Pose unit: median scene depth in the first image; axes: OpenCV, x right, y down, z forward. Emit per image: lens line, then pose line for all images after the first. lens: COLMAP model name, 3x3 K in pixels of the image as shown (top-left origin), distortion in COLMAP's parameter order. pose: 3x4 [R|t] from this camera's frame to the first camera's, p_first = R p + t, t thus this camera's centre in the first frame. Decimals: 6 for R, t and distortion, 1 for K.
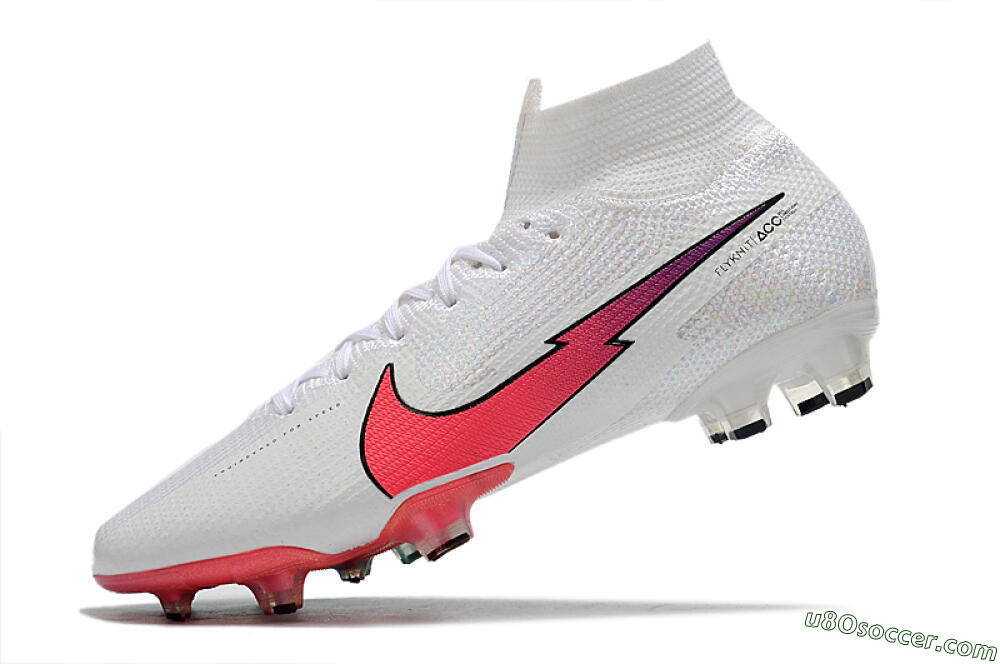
lens RADIAL K [[1030.0, 0, 500.0], [0, 1030.0, 332.0], [0, 0, 1]] dist [0.086492, 0.001515]
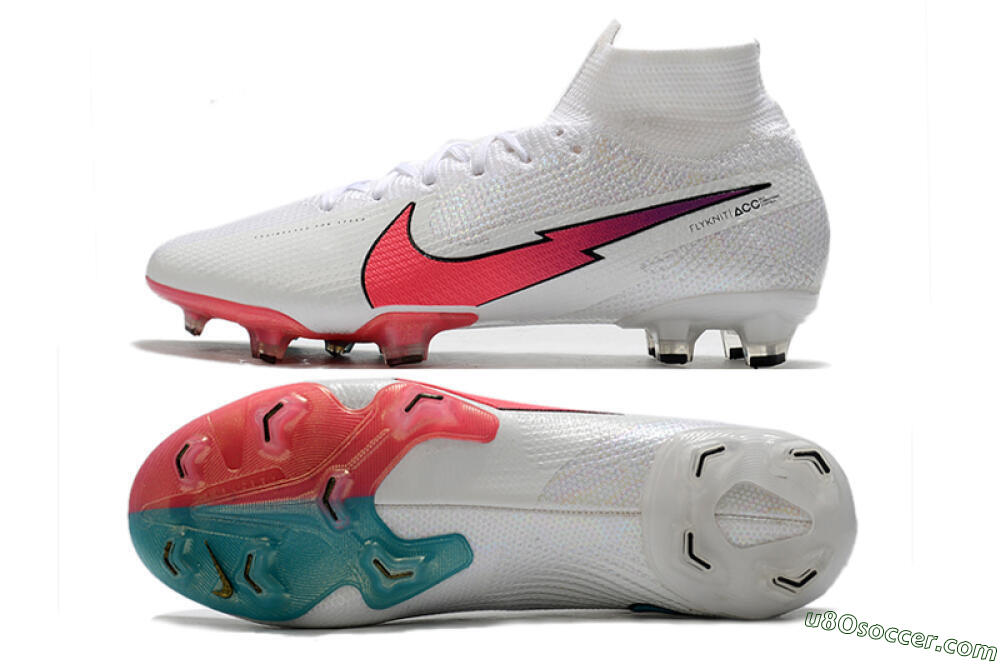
lens RADIAL K [[1030.0, 0, 500.0], [0, 1030.0, 332.0], [0, 0, 1]] dist [0.086492, 0.001515]
pose [[0.935526, 0.352942, -0.014915, 0.061935], [-0.346902, 0.925850, 0.149866, -0.047879], [0.066703, -0.135029, 0.988594, -0.214190]]
